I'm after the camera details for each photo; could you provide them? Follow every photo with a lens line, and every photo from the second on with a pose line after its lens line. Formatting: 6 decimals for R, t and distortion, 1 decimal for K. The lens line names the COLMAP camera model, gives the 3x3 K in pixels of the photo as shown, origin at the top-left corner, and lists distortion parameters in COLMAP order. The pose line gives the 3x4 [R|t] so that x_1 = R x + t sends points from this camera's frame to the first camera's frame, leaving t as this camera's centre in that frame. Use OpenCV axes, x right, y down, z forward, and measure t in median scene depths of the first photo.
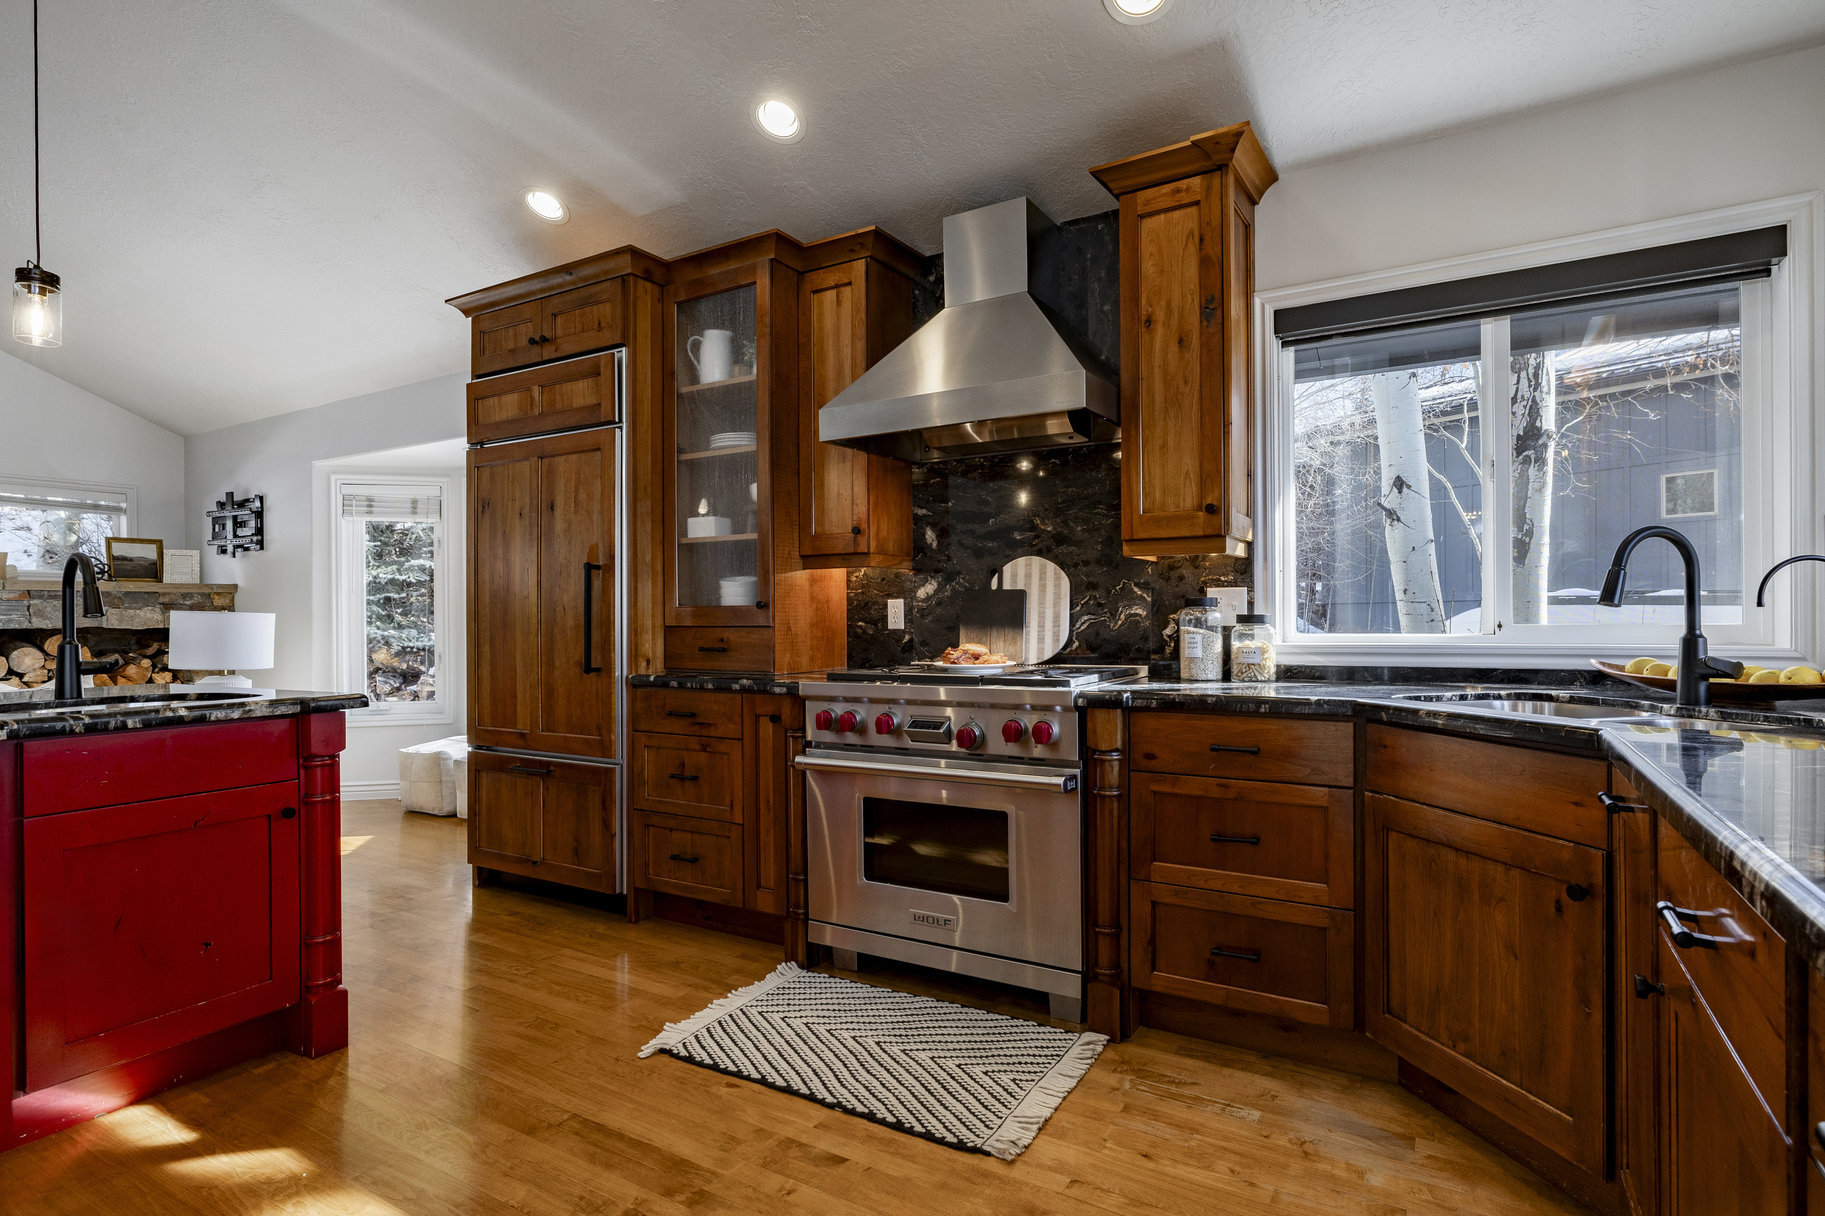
lens RADIAL K [[929.6, 0, 914.7], [0, 929.6, 627.3], [0, 0, 1]] dist [-0.003803, 0.002441]
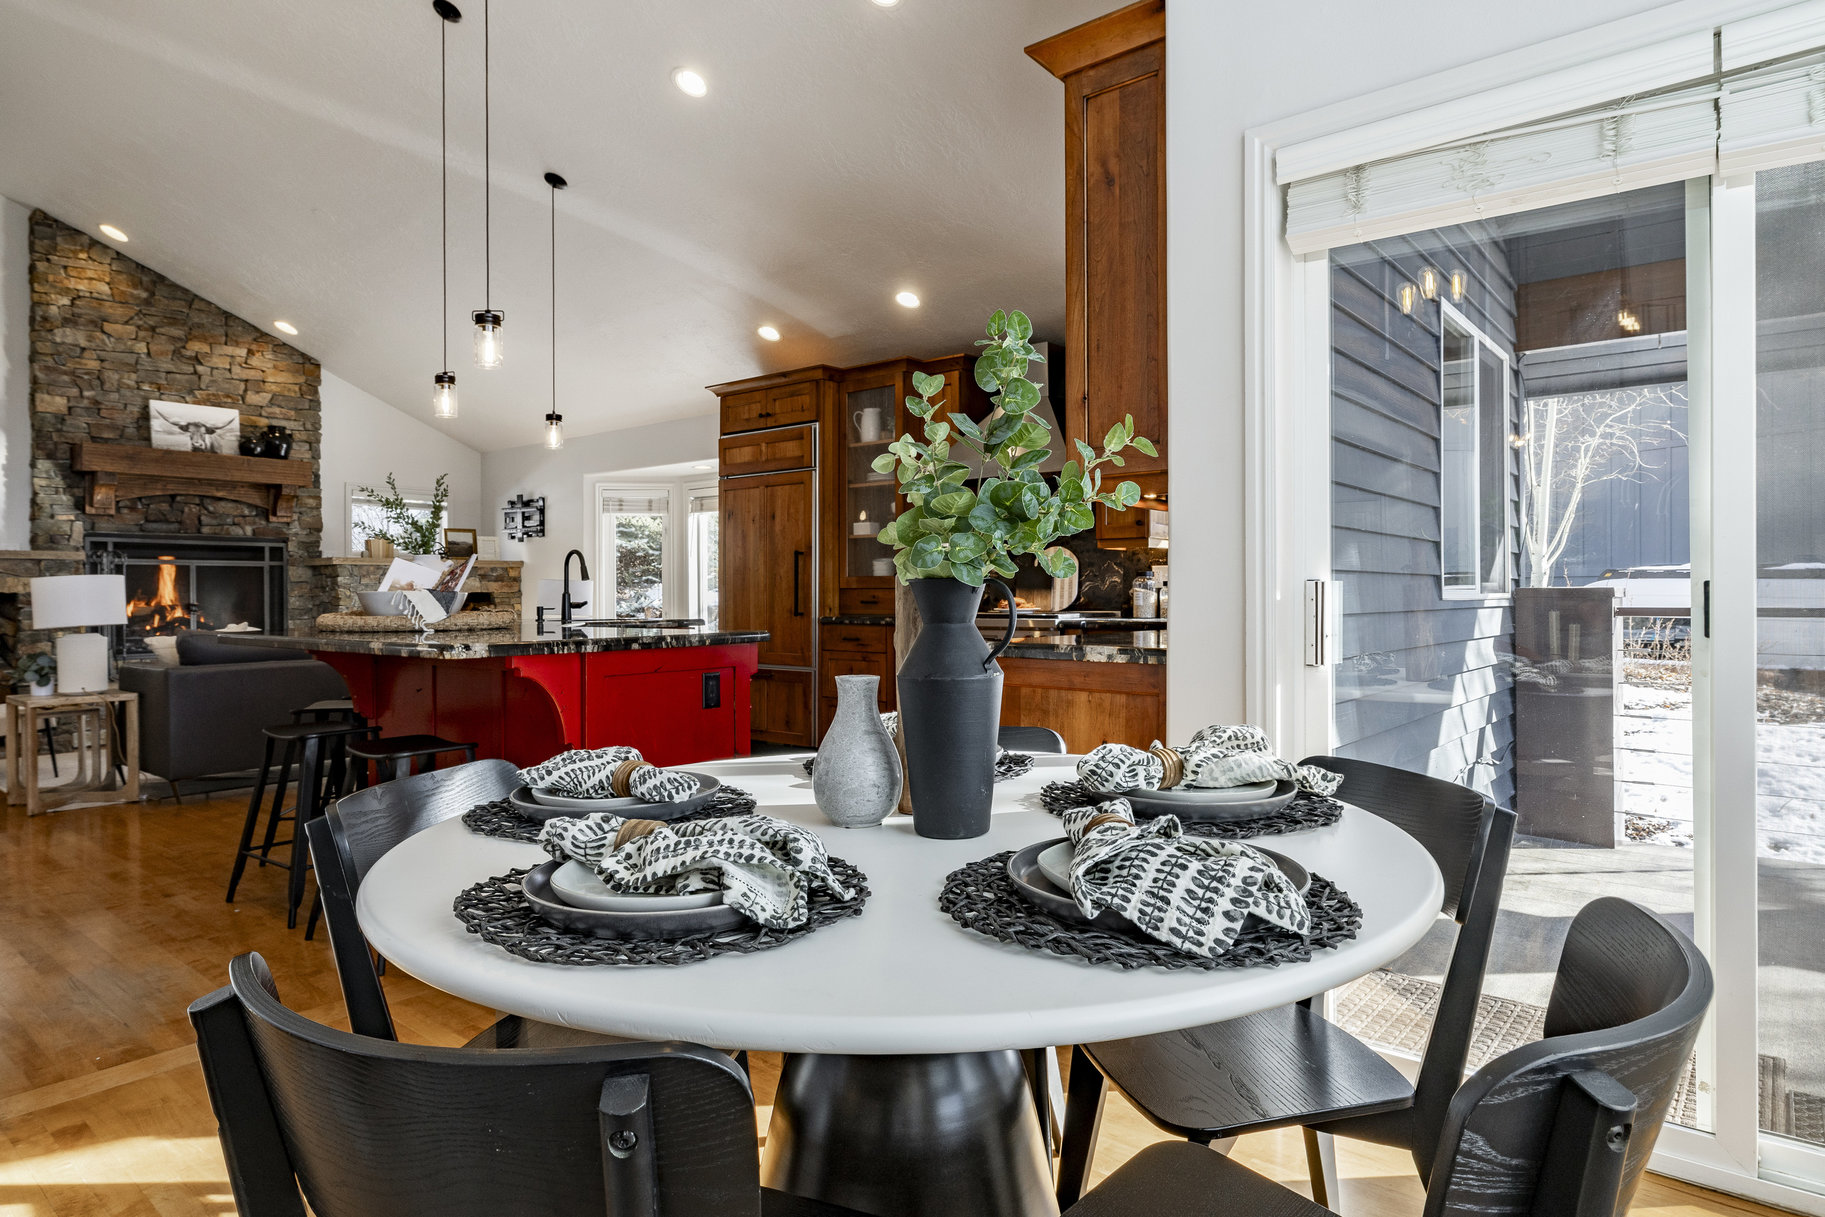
lens RADIAL K [[1057.2, 0, 905.5], [0, 1057.2, 597.4], [0, 0, 1]] dist [0.009486, -0.004556]
pose [[0.987840, 0.004342, -0.155412, 0.153259], [-0.005305, 0.999969, -0.005783, 0.027530], [0.155382, 0.006537, 0.987833, -0.924587]]
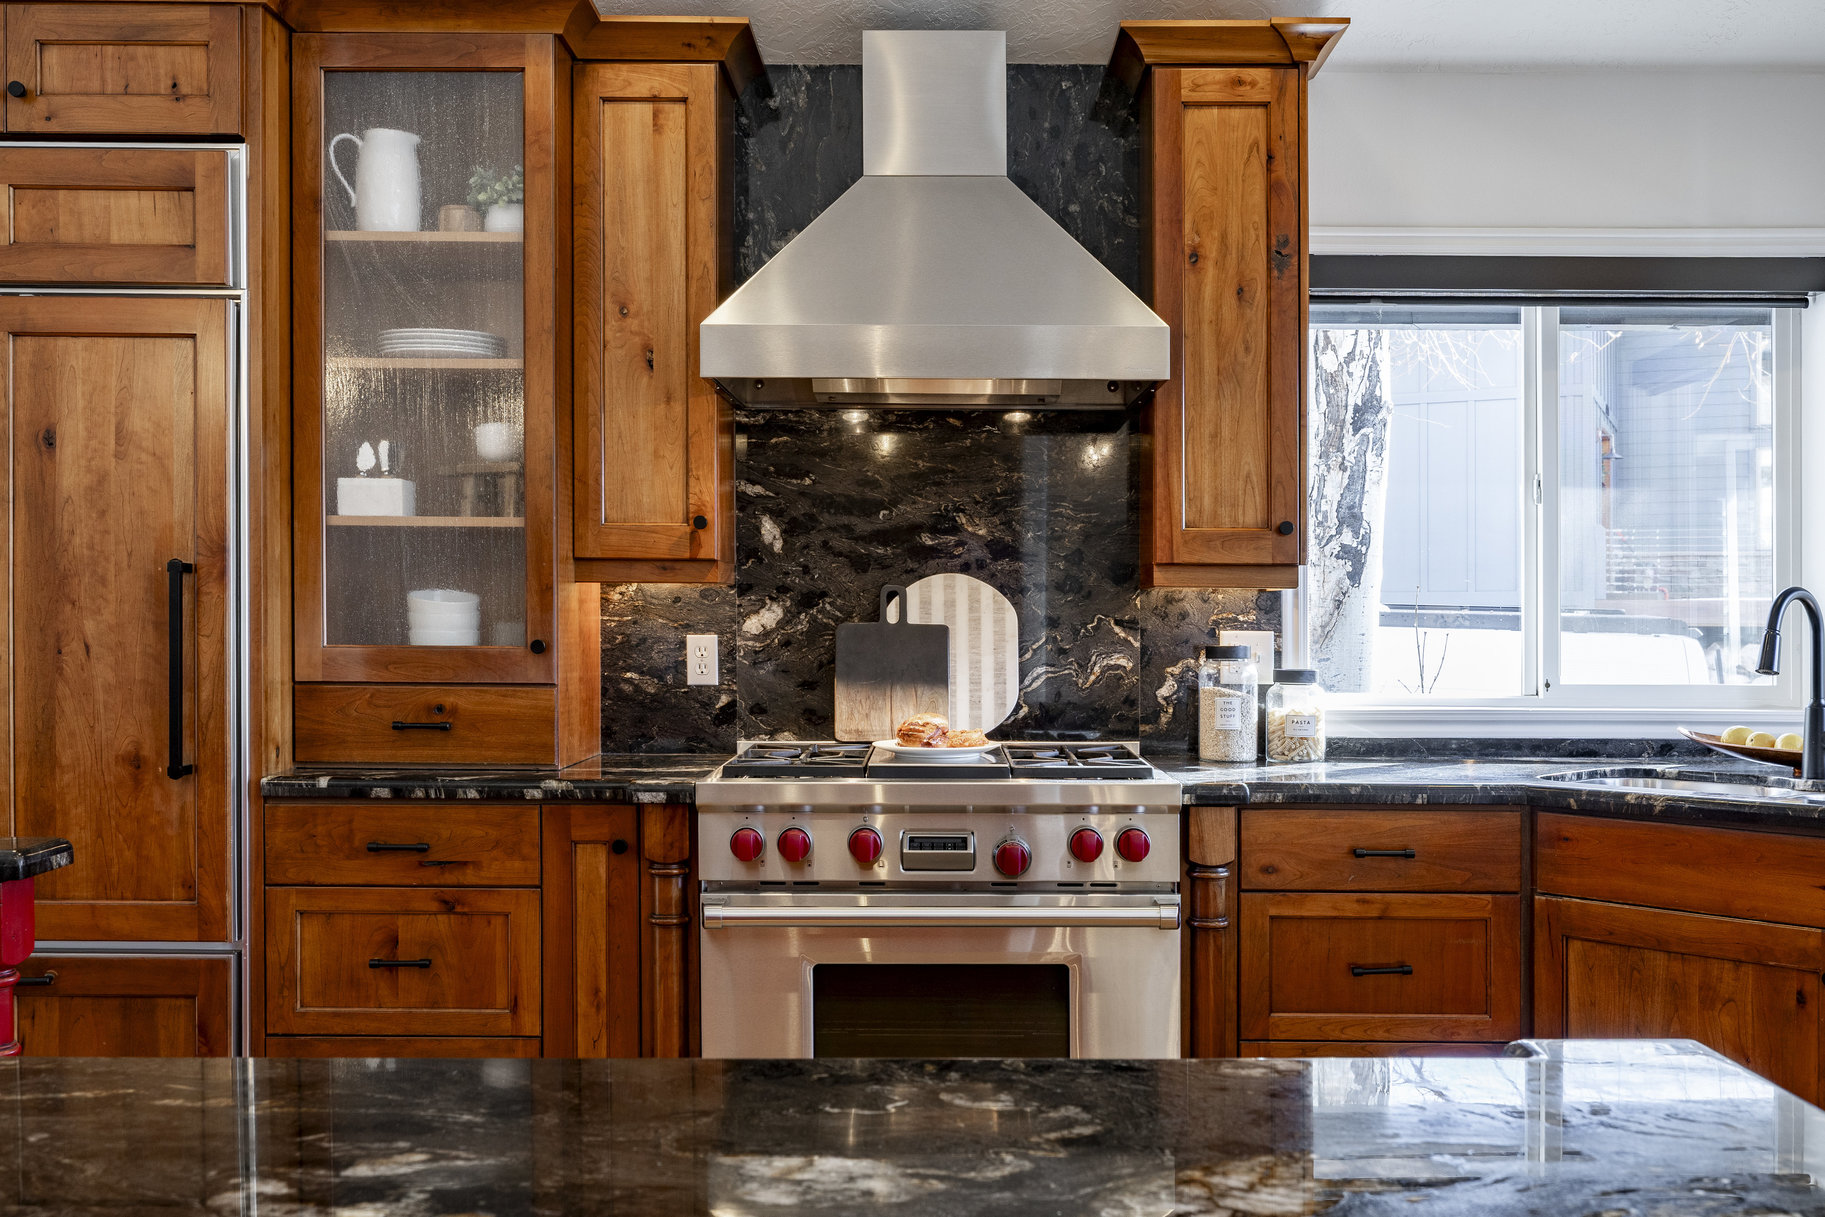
lens RADIAL K [[1798.7, 0, 942.6], [0, 1798.7, 646.1], [0, 0, 1]] dist [0.003457, 0.000000]
pose [[0.856447, 0.004831, 0.516212, -0.530217], [-0.007773, 0.999964, 0.003537, -0.030823], [-0.516176, -0.007042, 0.856453, -0.063562]]
